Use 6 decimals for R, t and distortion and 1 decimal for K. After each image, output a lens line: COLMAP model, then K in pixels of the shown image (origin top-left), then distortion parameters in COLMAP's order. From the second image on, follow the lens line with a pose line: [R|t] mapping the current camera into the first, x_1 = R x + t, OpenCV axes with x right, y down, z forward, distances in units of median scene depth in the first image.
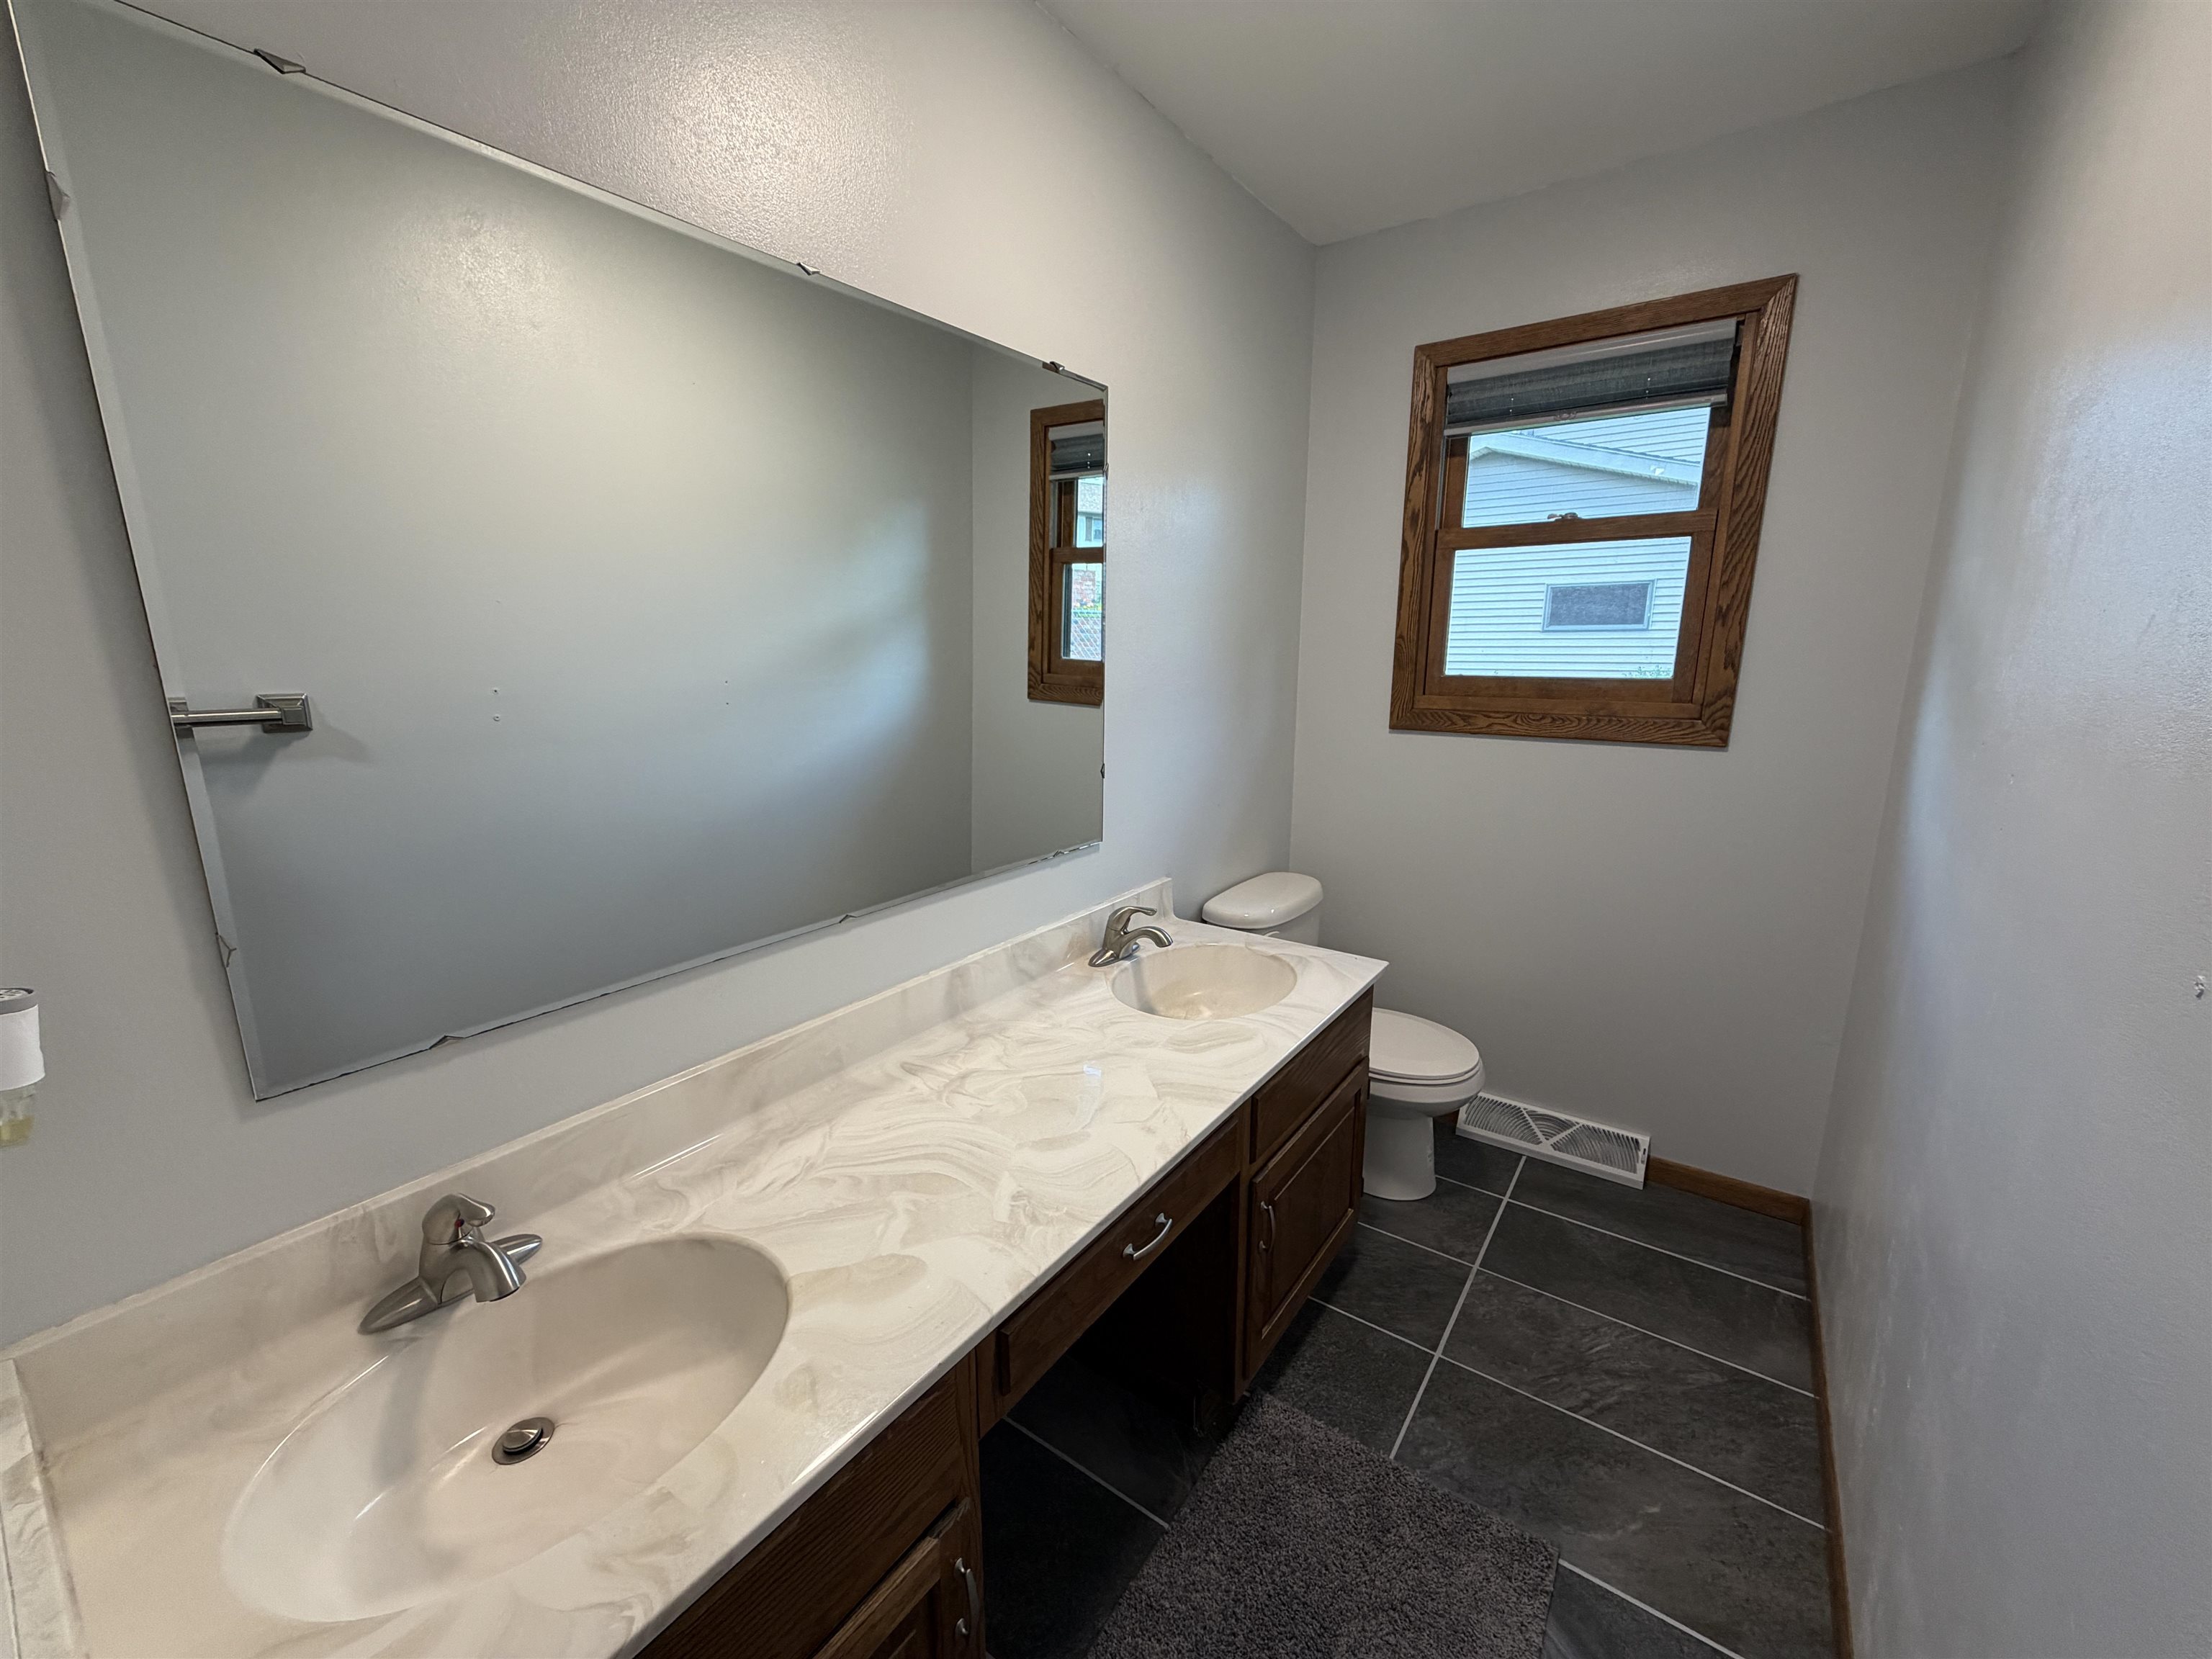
lens RADIAL K [[878.7, 0, 1120.1], [0, 878.7, 826.2], [0, 0, 1]] dist [-0.001058, 0.001255]
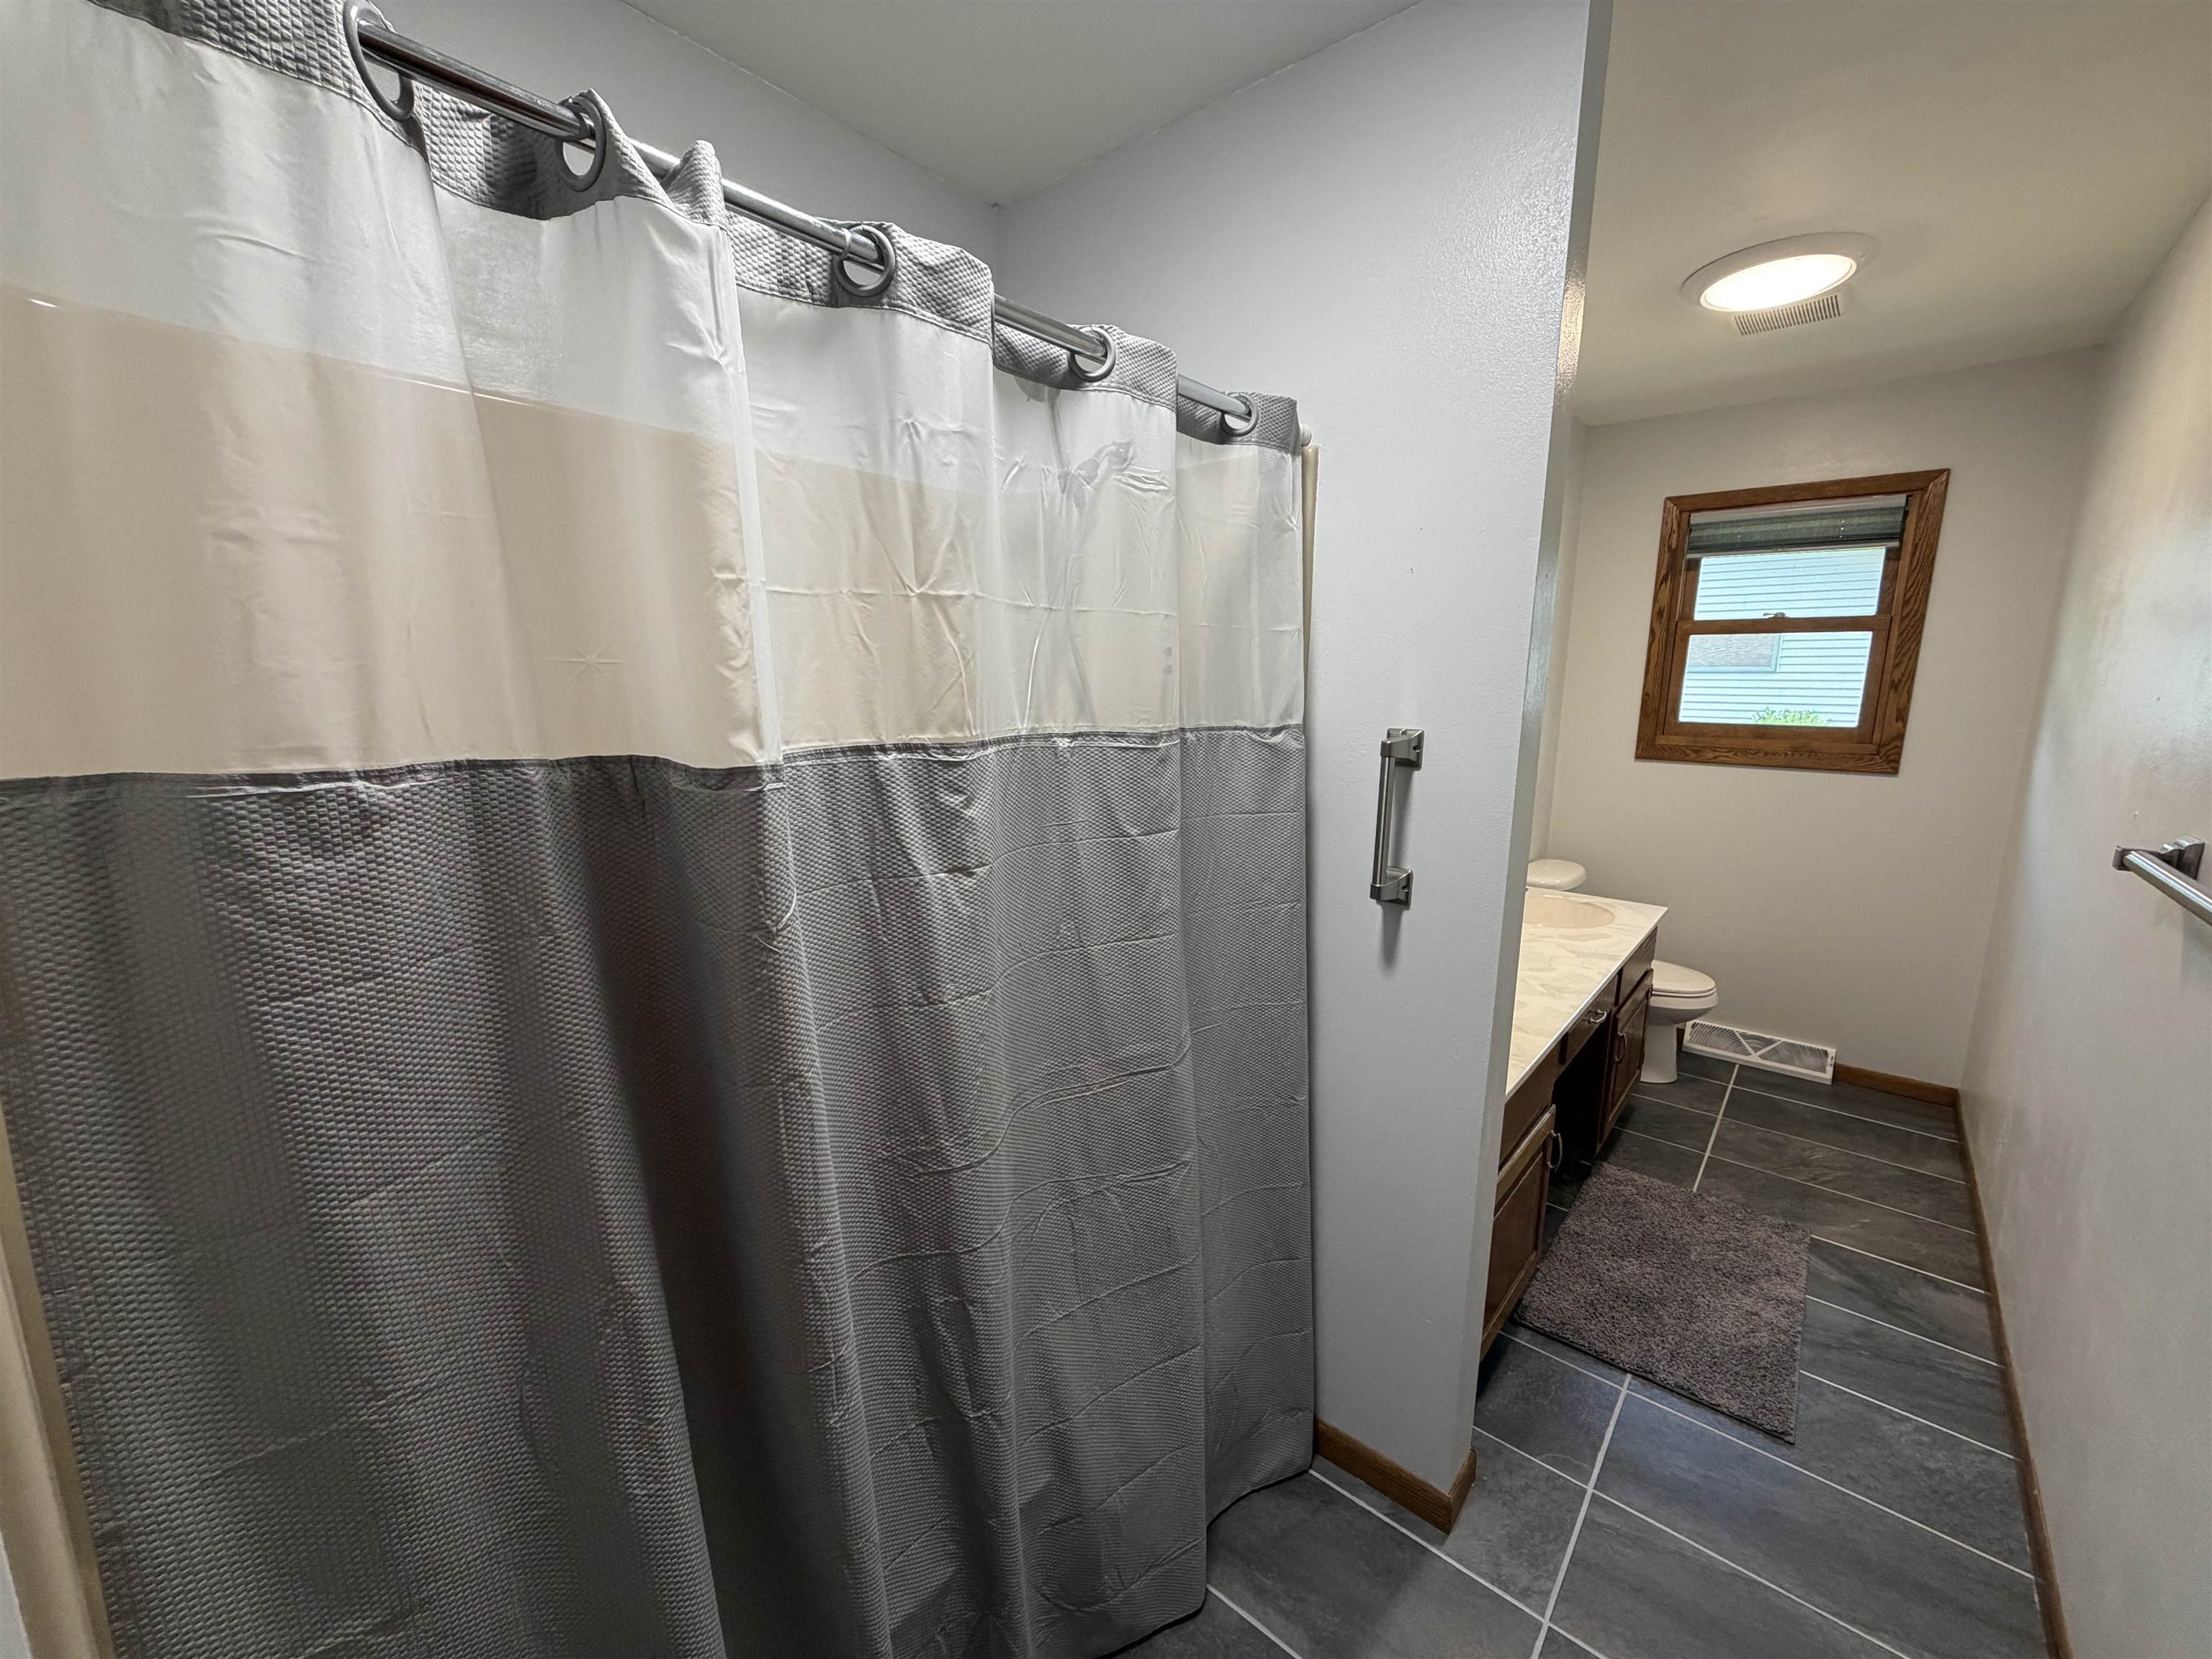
lens RADIAL K [[878.7, 0, 1122.1], [0, 878.7, 825.4], [0, 0, 1]] dist [-0.001058, 0.001255]
pose [[0.996422, 0.025315, -0.080643, -0.476046], [-0.028081, 0.999049, -0.033355, 0.079971], [0.079721, 0.035500, 0.996185, -0.559181]]
